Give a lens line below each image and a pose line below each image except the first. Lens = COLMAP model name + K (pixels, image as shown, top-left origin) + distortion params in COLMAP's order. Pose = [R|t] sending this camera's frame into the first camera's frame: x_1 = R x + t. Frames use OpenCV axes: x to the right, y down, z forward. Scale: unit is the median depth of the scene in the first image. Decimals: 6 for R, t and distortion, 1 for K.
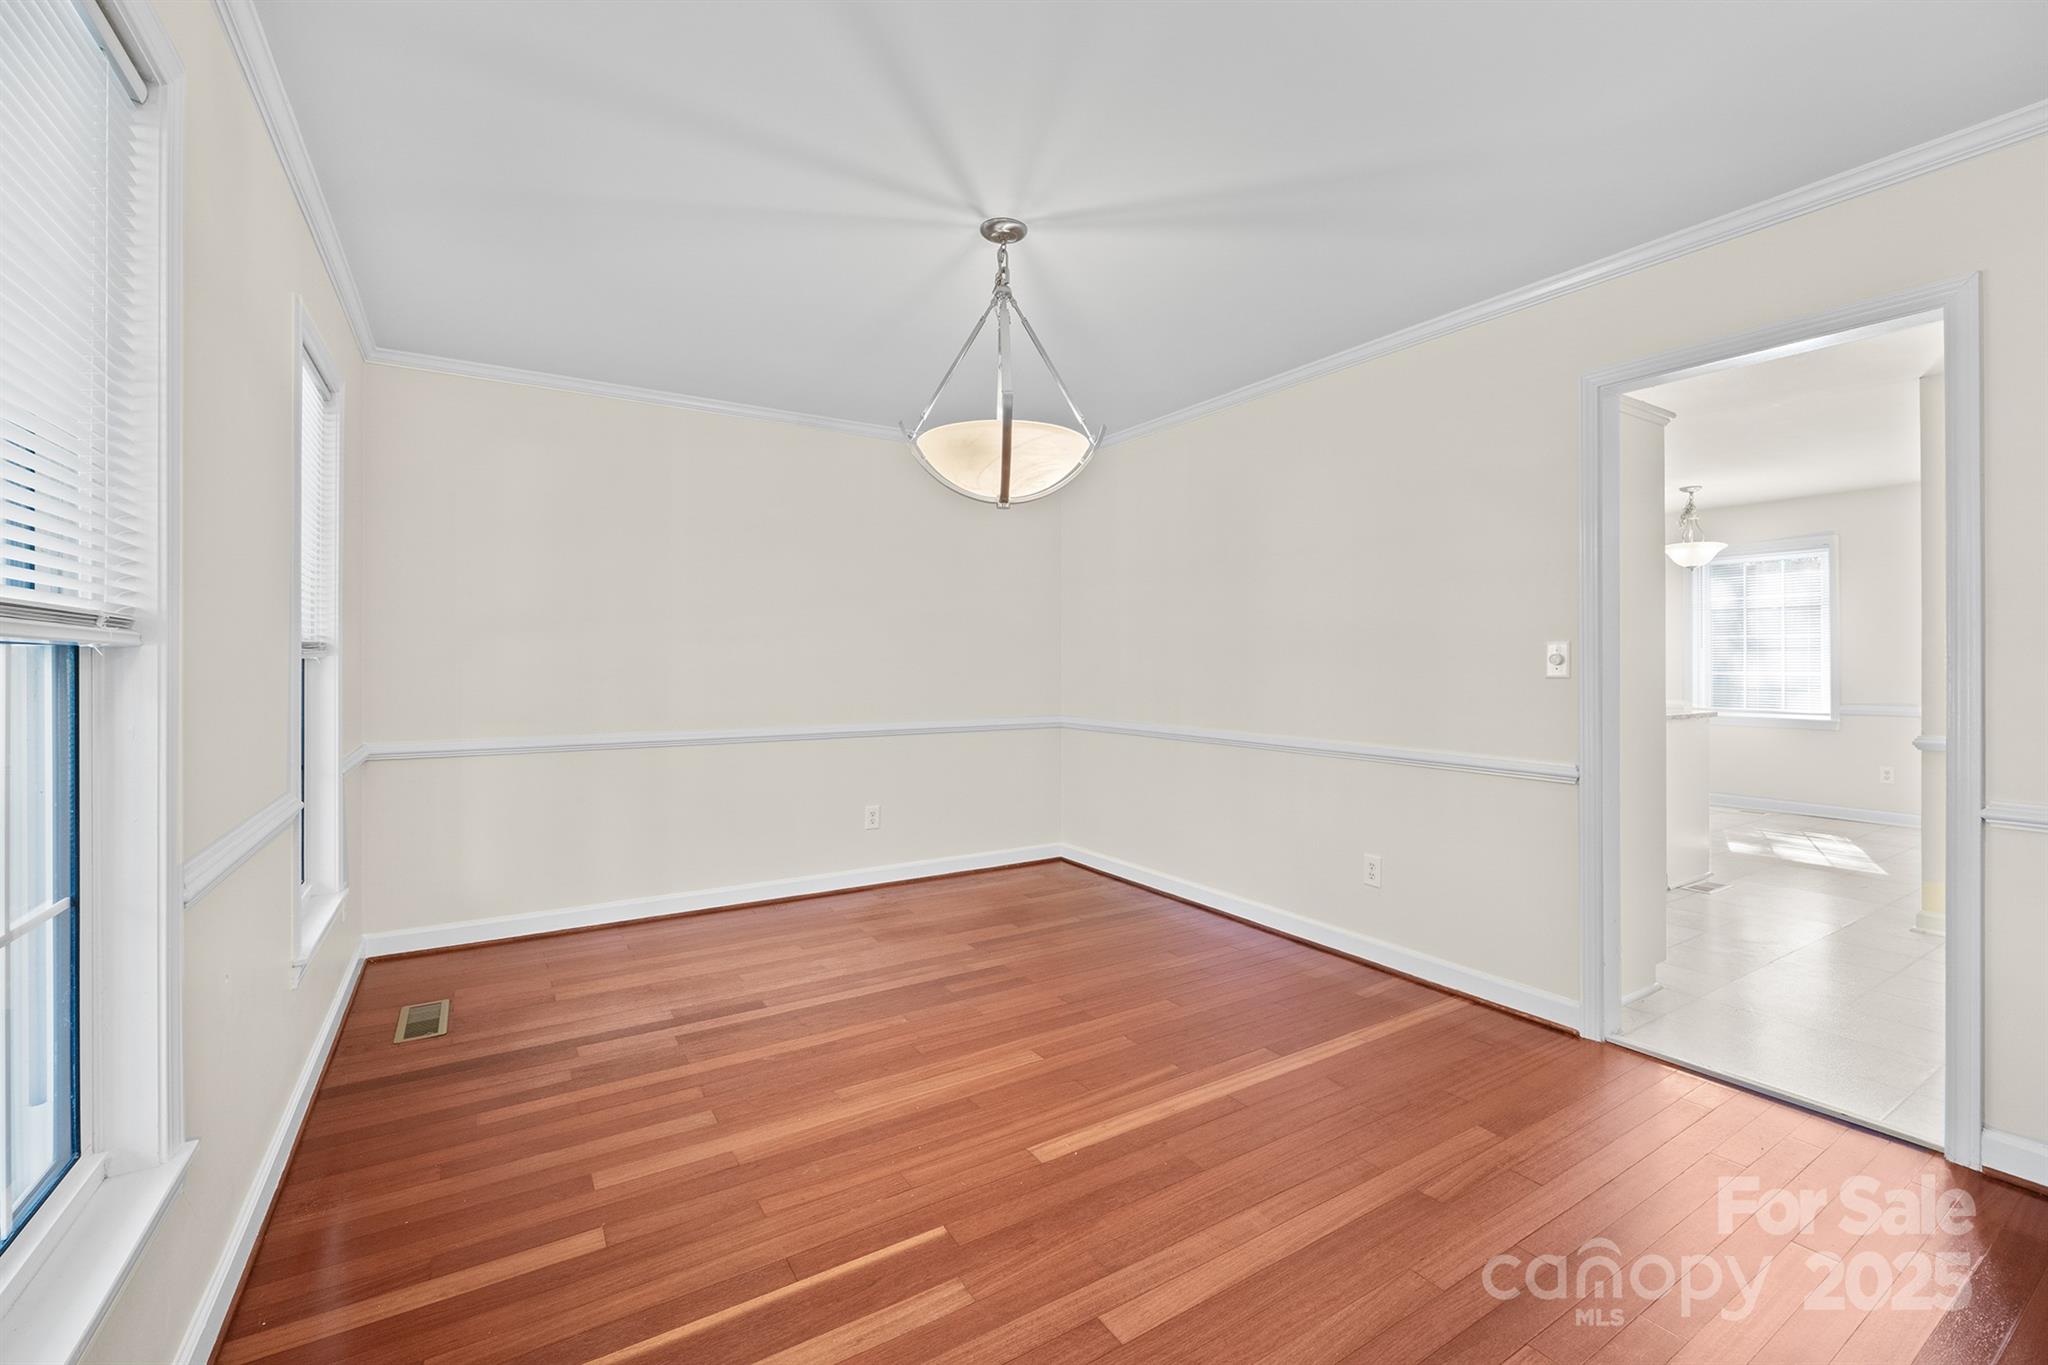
lens RADIAL K [[864.8, 0, 1023.9], [0, 864.8, 650.4], [0, 0, 1]] dist [-0.001174, -0.010318]
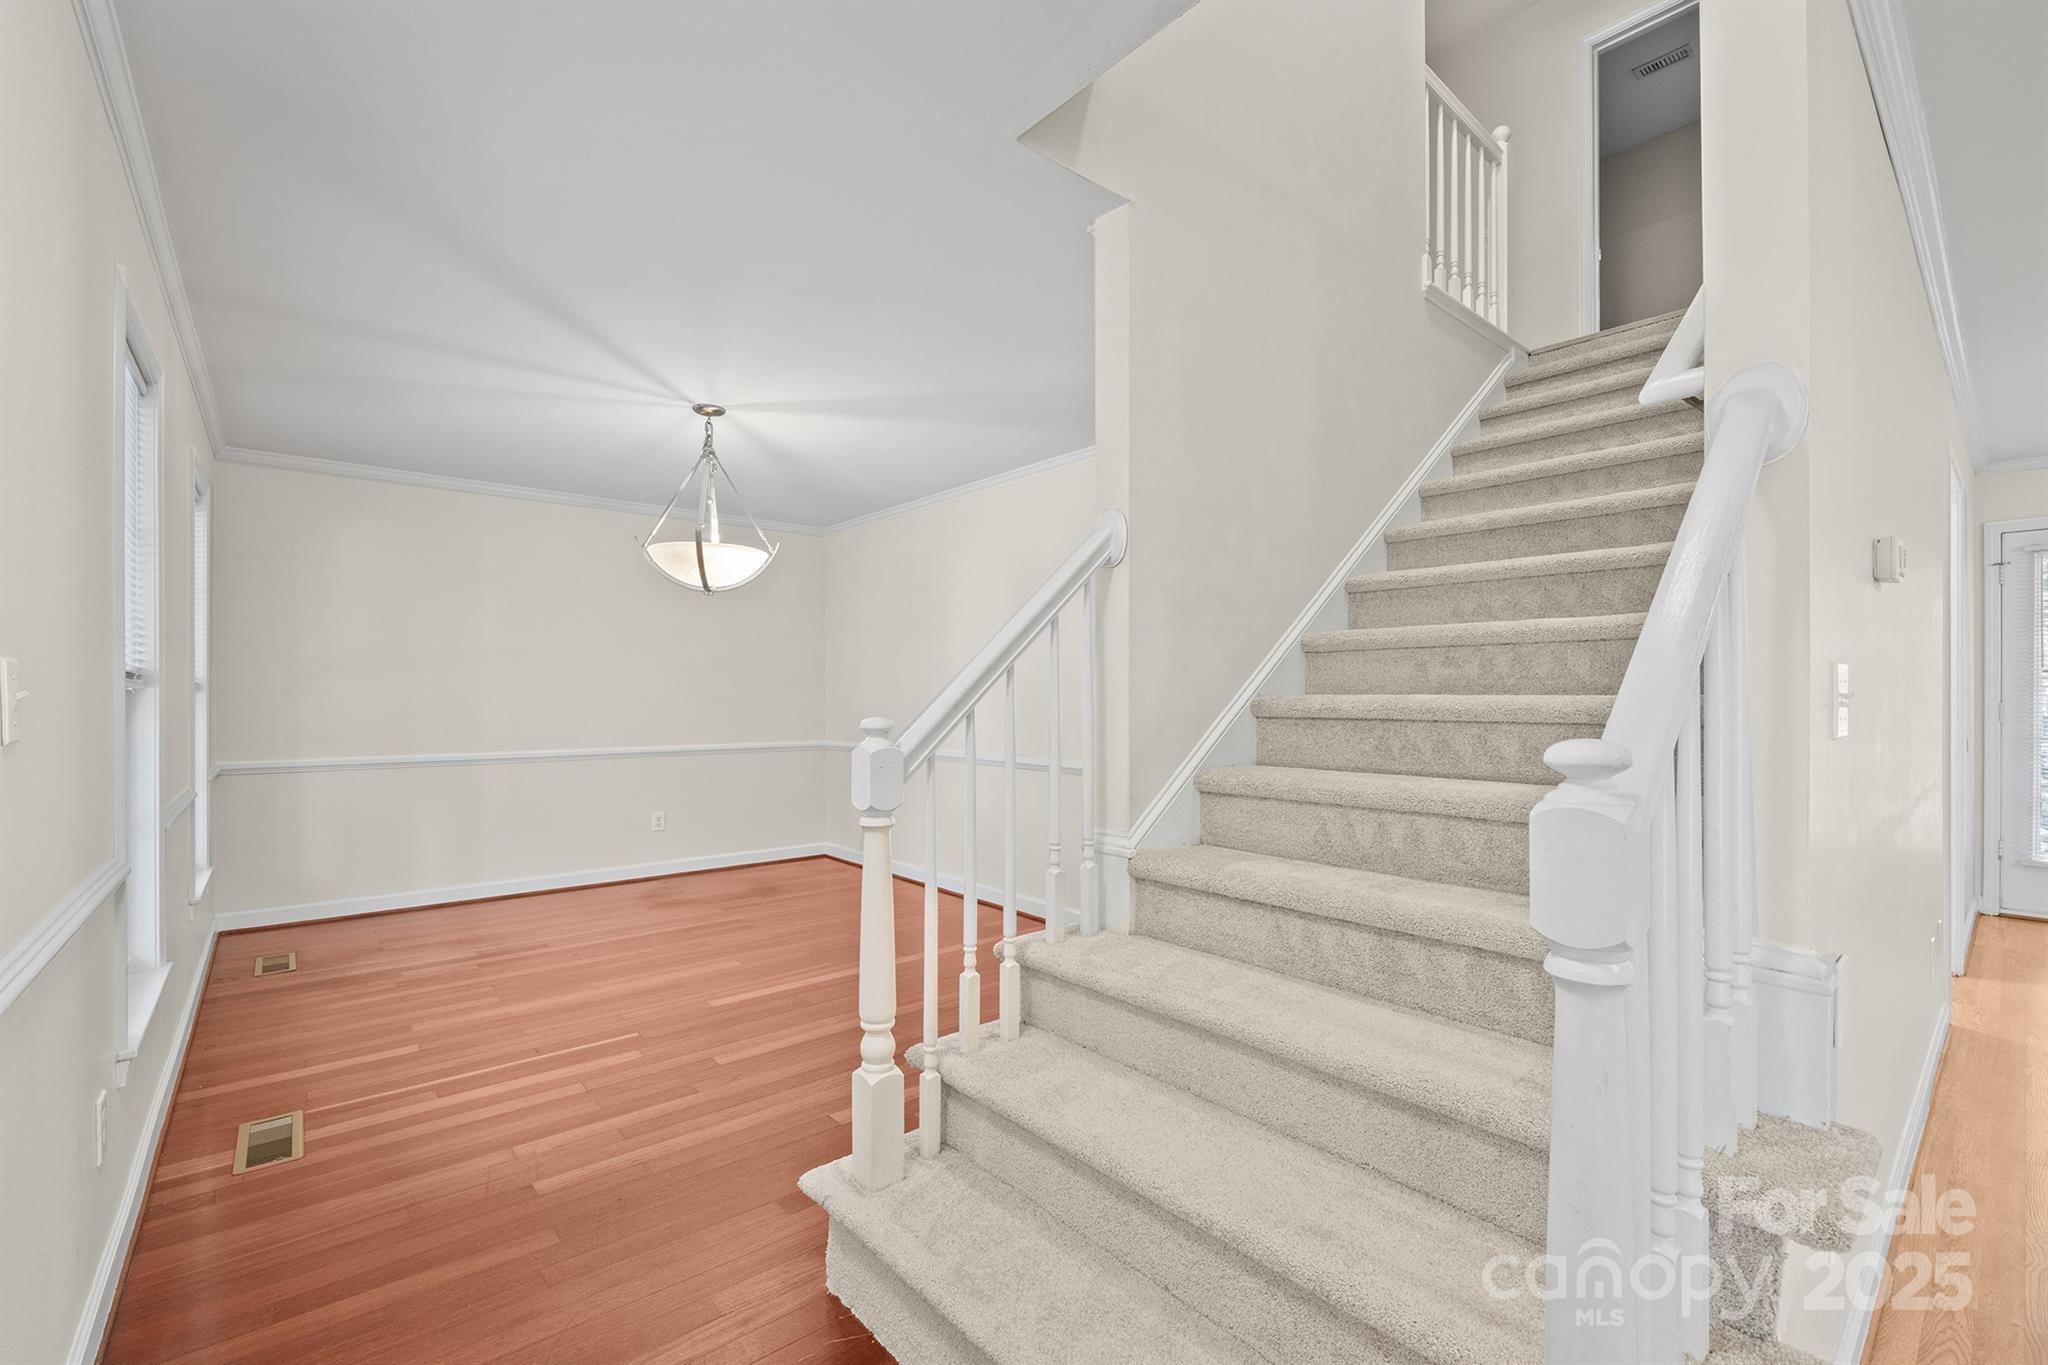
lens RADIAL K [[881.8, 0, 1024.0], [0, 881.8, 682.5], [0, 0, 1]] dist [-0.008198, -0.000349]
pose [[0.989541, 0.001200, 0.144244, 0.289612], [-0.001098, 0.999999, -0.000784, -0.009815], [-0.144245, 0.000618, 0.989542, -0.578867]]
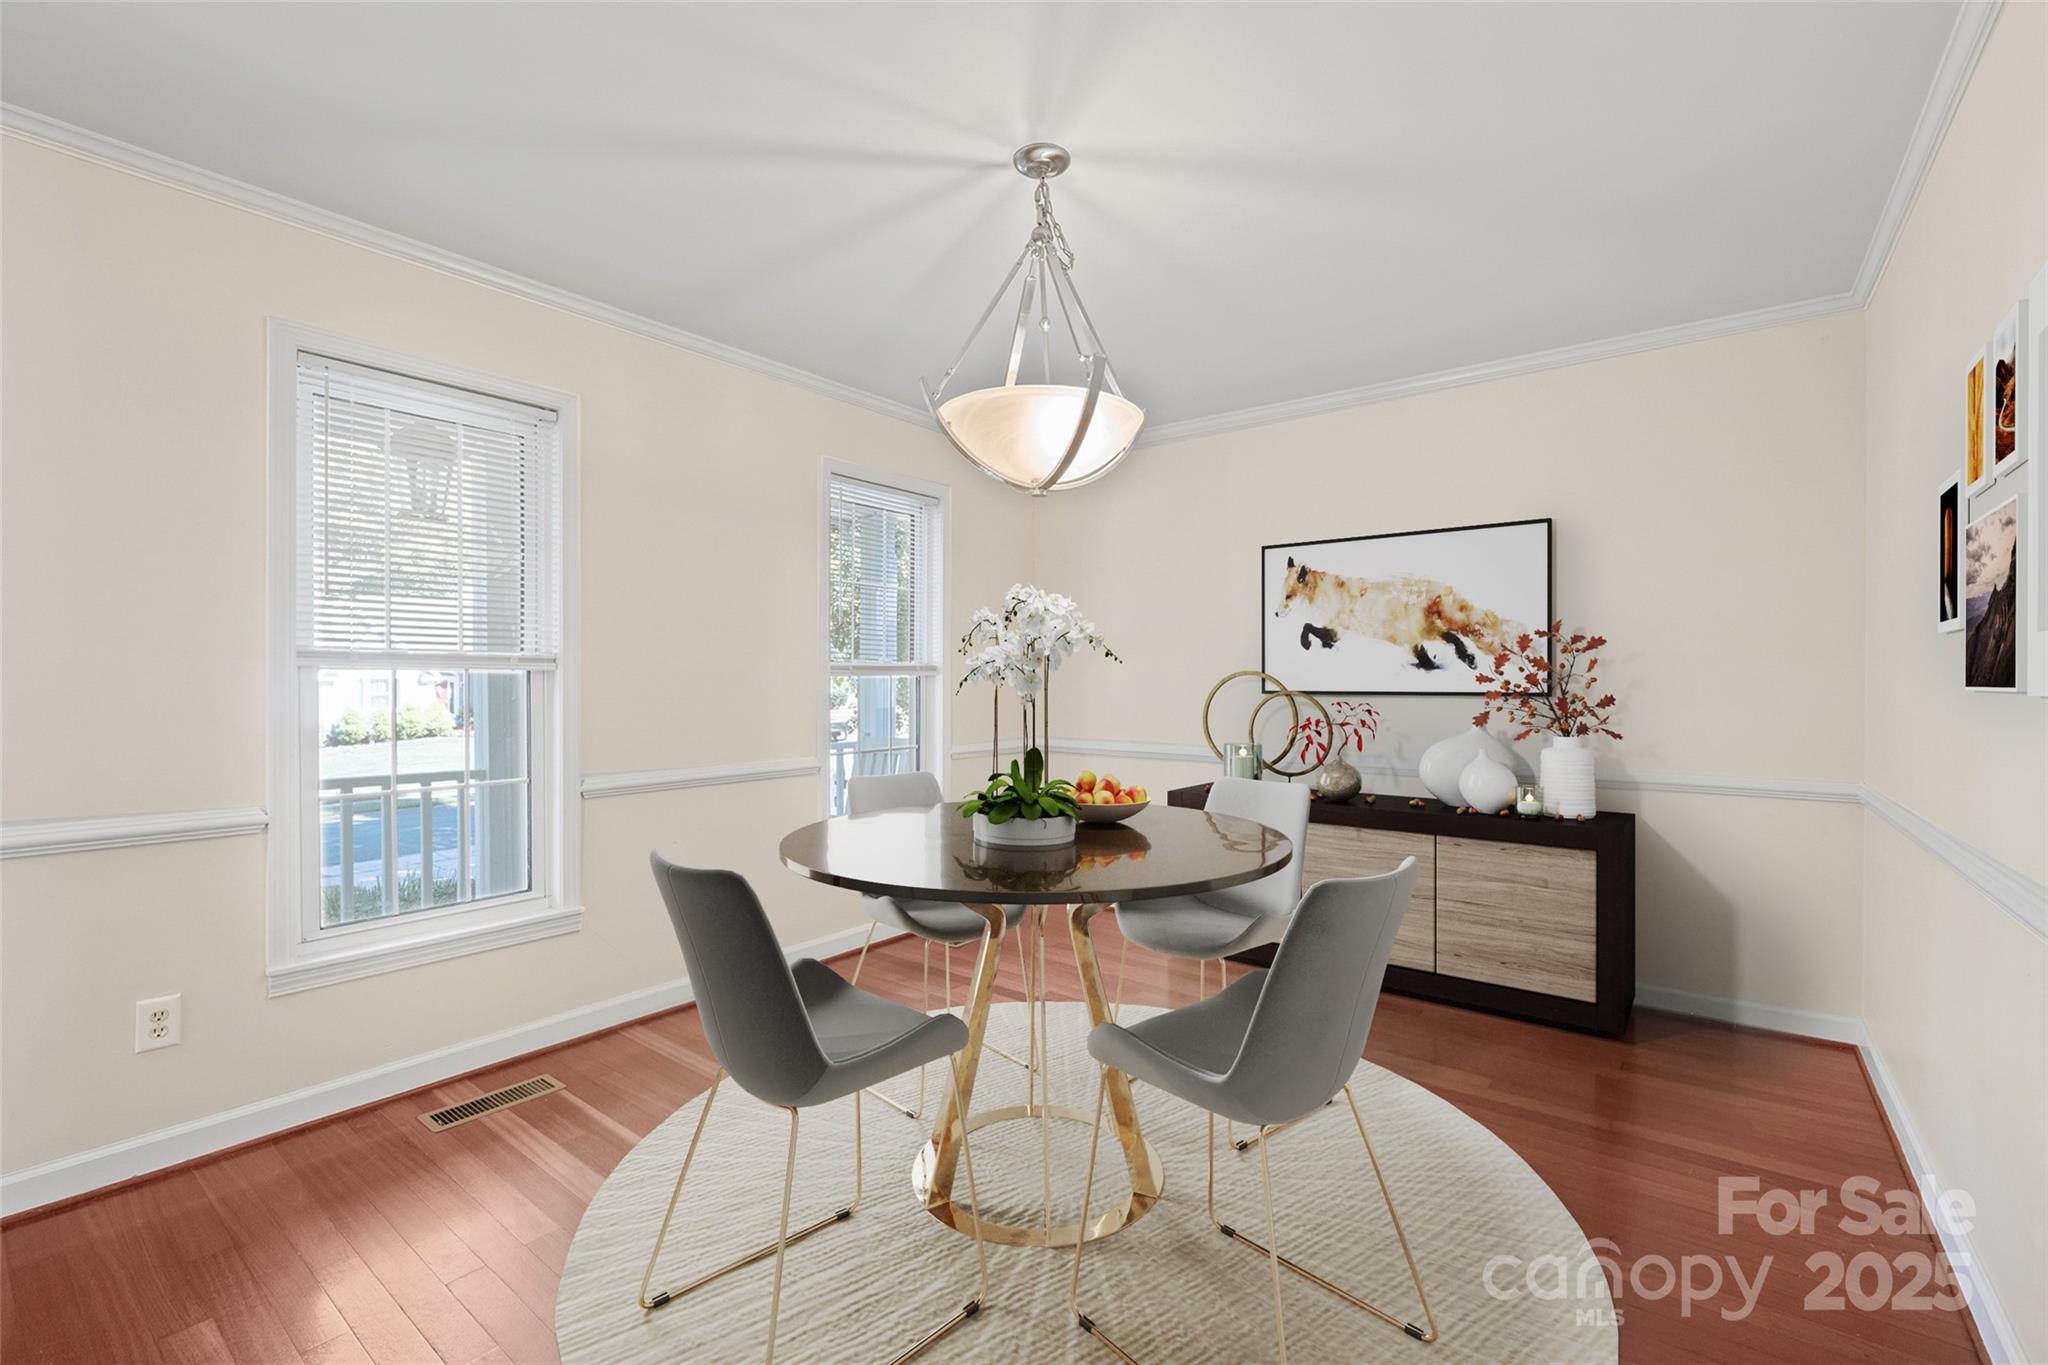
lens RADIAL K [[881.8, 0, 1024.0], [0, 881.8, 682.5], [0, 0, 1]] dist [-0.008198, -0.000349]
pose [[0.343899, 0.006314, -0.938985, 0.743755], [0.007666, 0.999925, 0.009531, 0.006493], [0.938975, -0.010476, 0.343825, 0.668231]]
